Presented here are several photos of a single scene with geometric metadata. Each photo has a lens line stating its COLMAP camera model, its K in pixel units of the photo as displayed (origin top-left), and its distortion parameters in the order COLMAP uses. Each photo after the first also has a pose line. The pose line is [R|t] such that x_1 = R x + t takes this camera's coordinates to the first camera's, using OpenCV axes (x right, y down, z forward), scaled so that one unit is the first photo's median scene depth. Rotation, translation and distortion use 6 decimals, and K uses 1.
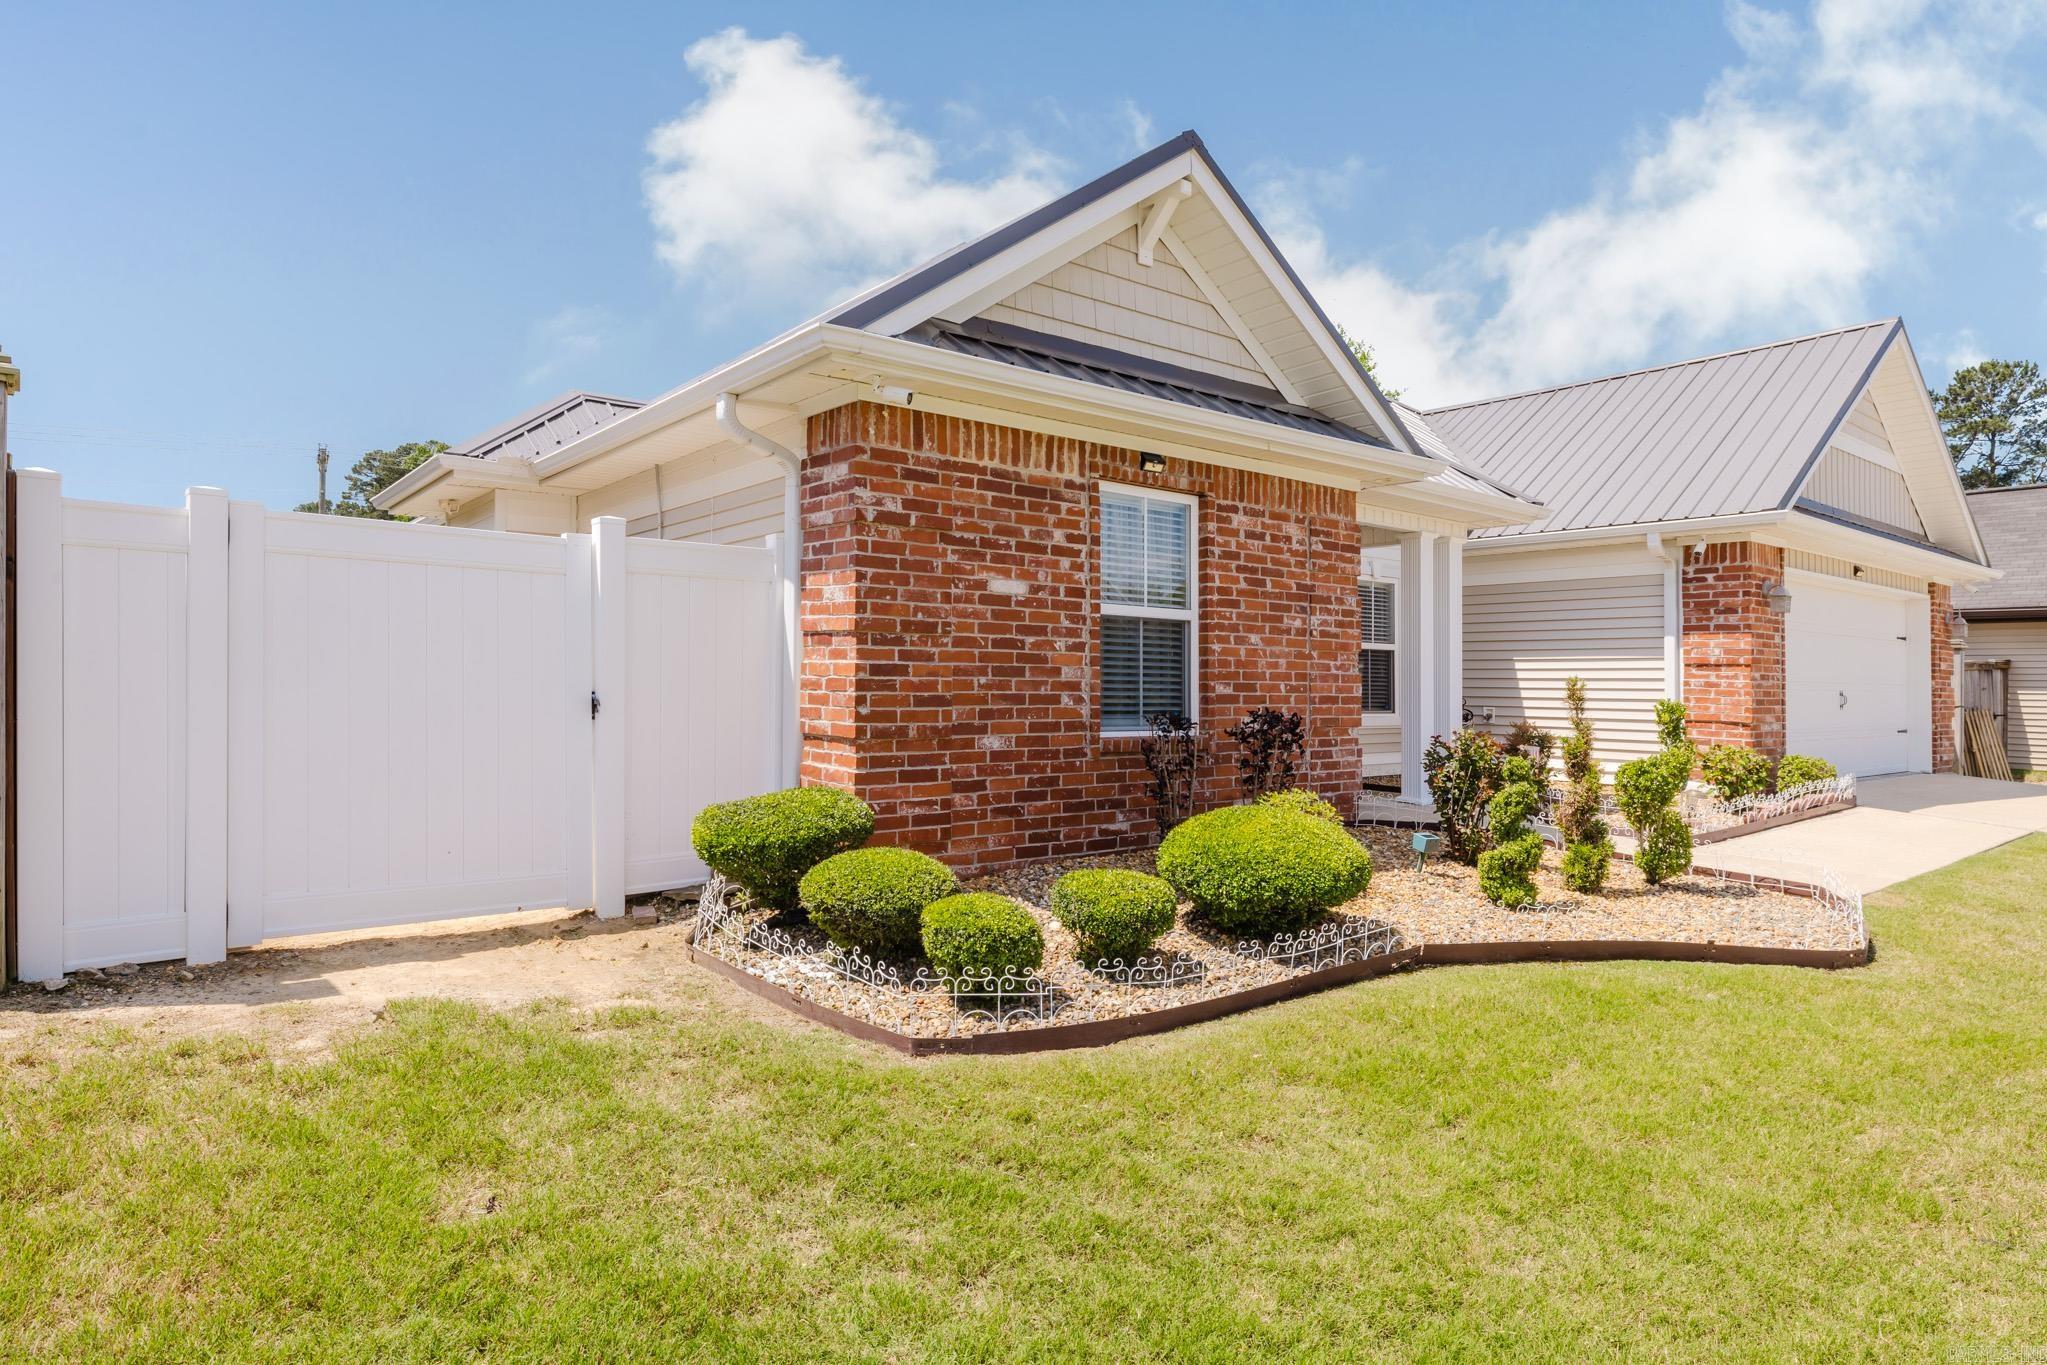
lens RADIAL K [[1173.8, 0, 1023.5], [0, 1173.8, 682.5], [0, 0, 1]] dist [-0.000523, -0.000730]
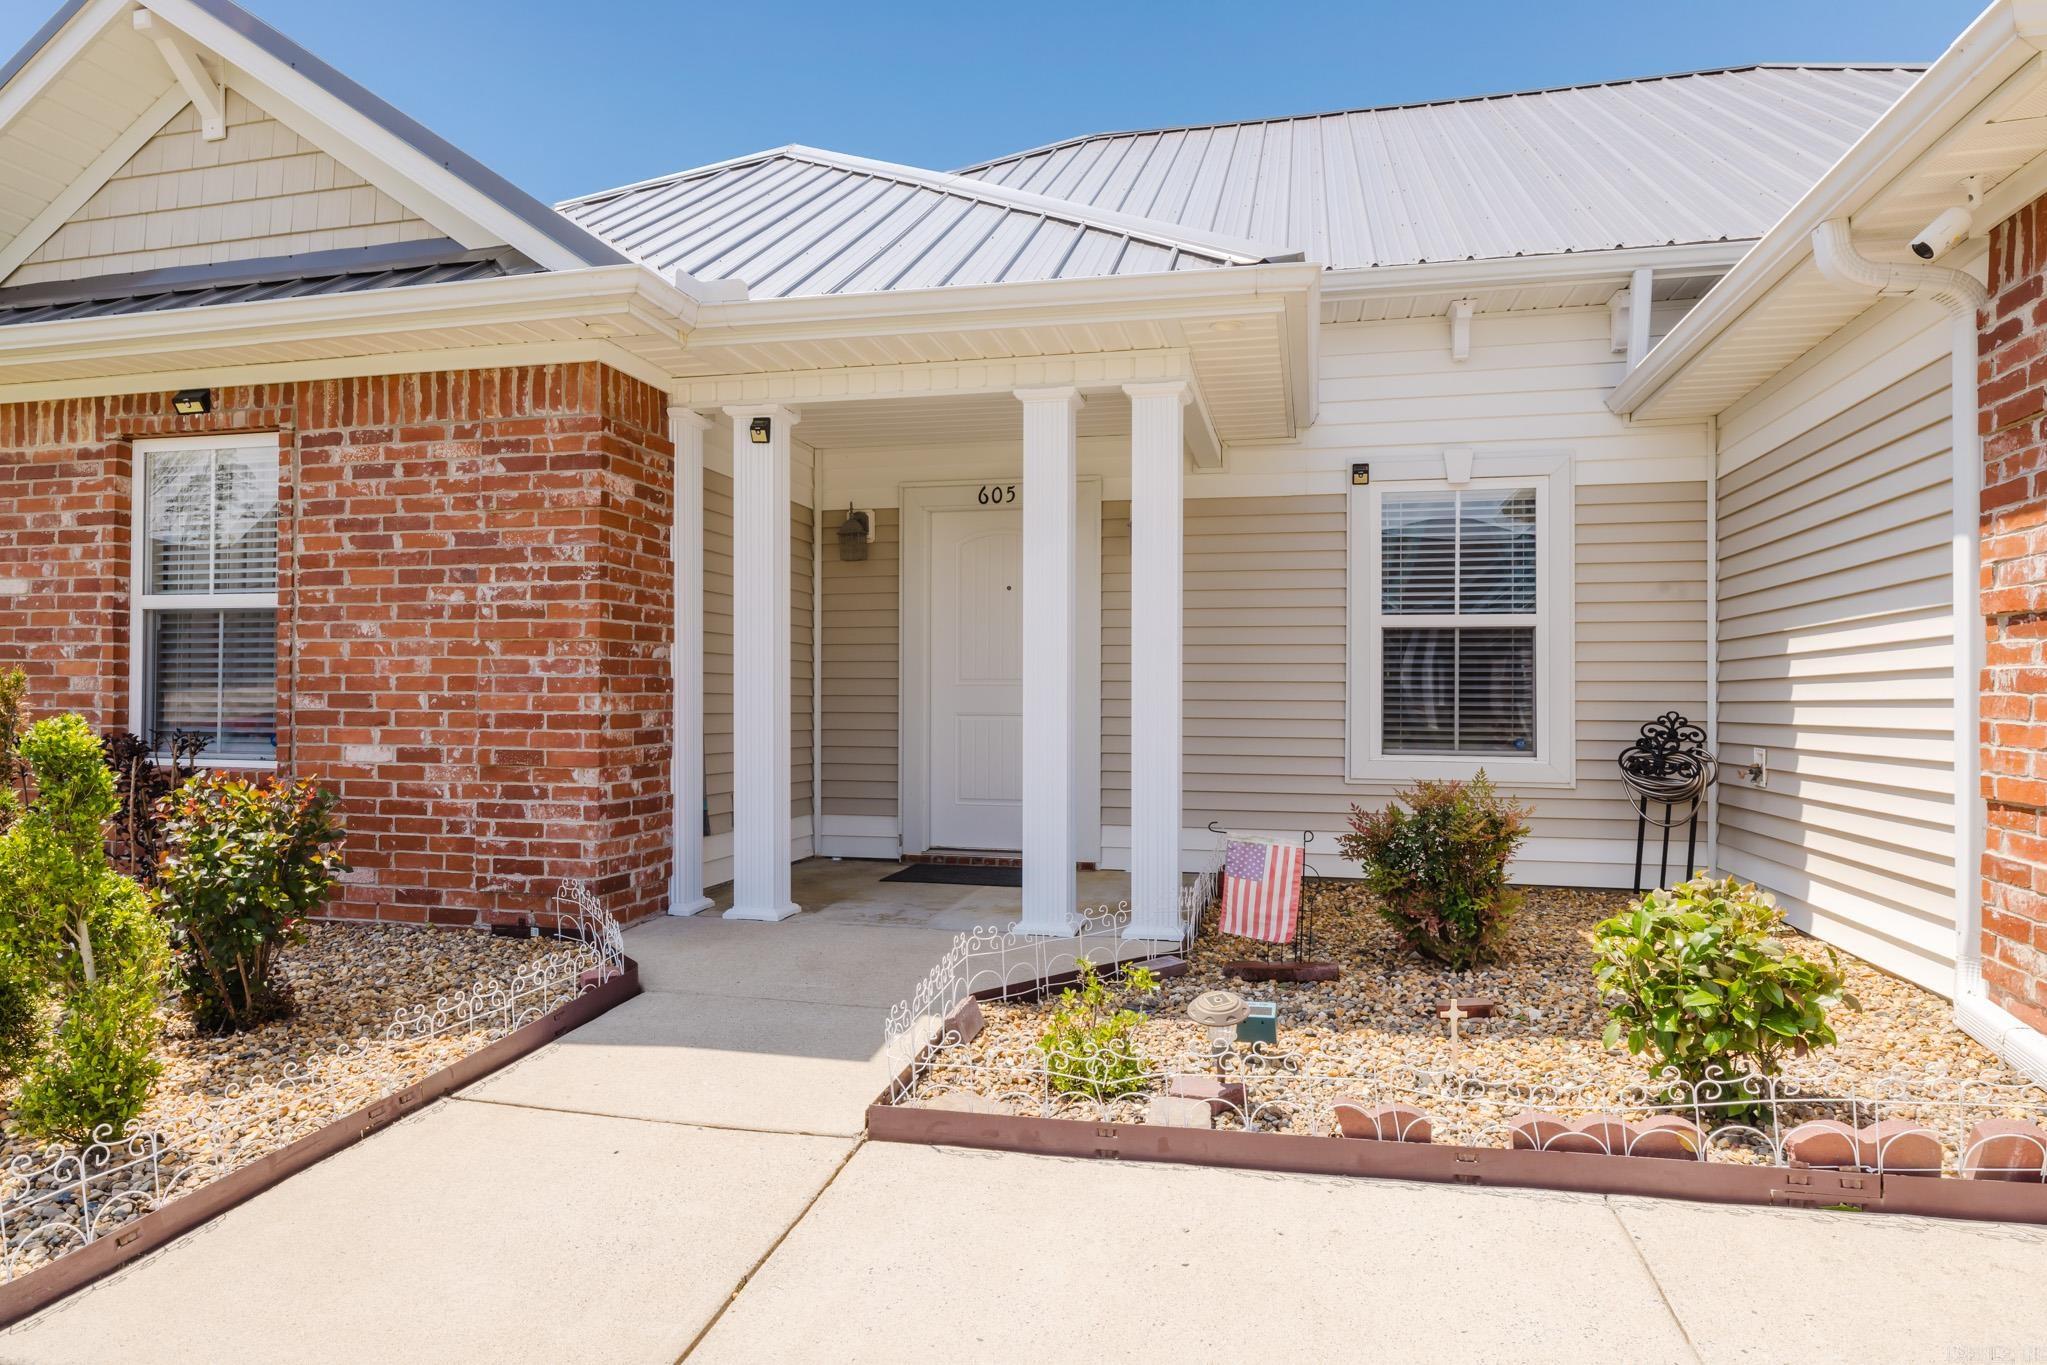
lens RADIAL K [[1172.5, 0, 1024.4], [0, 1172.5, 702.5], [0, 0, 1]] dist [0.002145, -0.000272]
pose [[0.609055, -0.001876, -0.793125, 1.074050], [0.006712, 0.999974, 0.002789, 0.006693], [0.793099, -0.007022, 0.609052, 1.006241]]
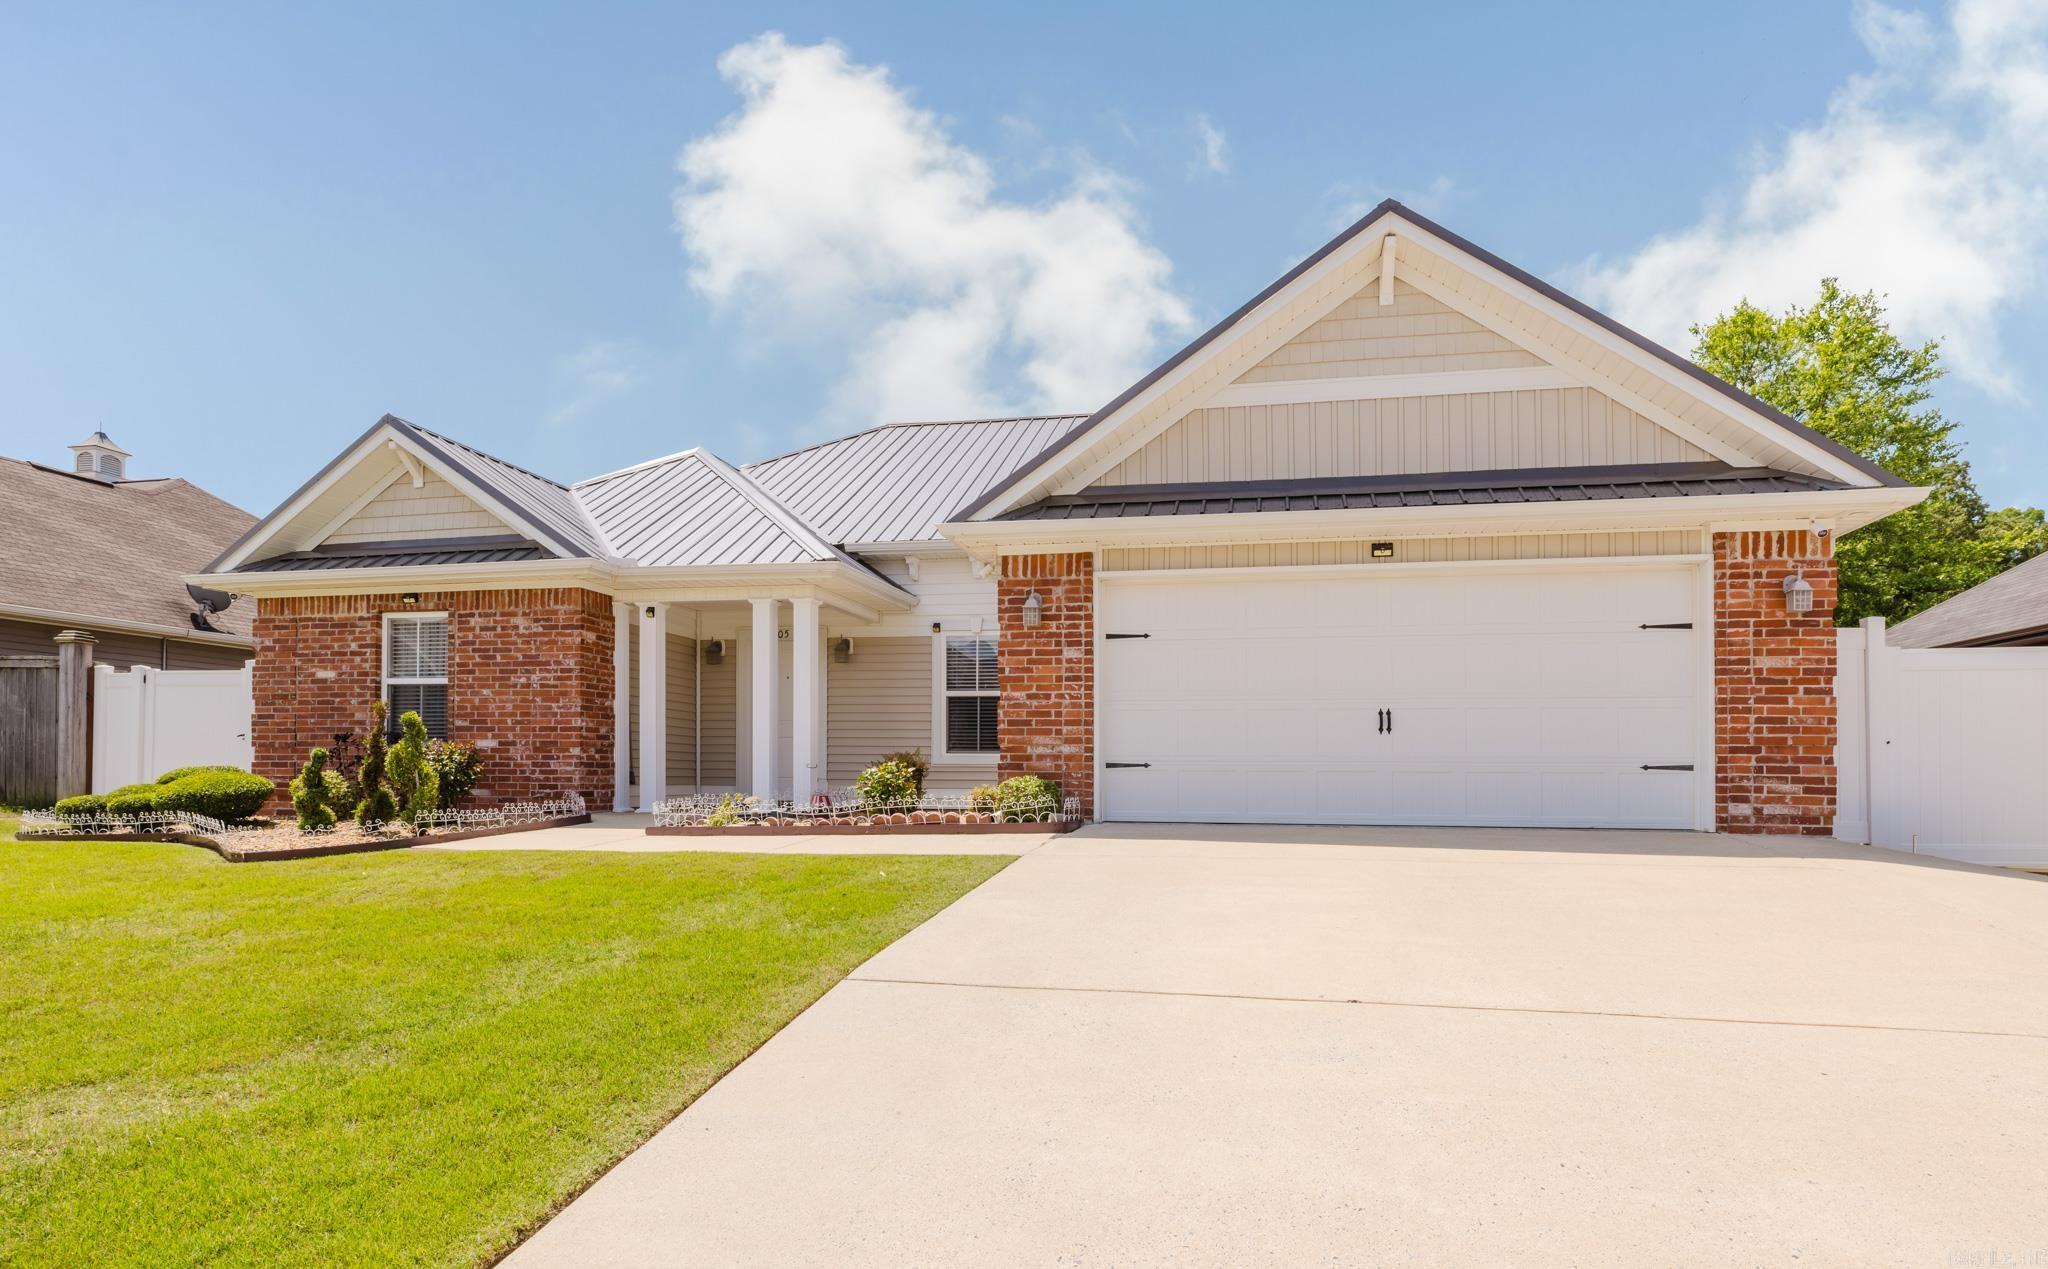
lens RADIAL K [[986.1, 0, 1061.6], [0, 986.1, 780.2], [0, 0, 1]] dist [-0.003314, 0.000274]
pose [[0.650165, 0.003088, -0.759787, 1.996586], [0.004950, 0.999953, 0.008300, 0.088981], [0.759777, -0.009158, 0.650119, 0.808507]]
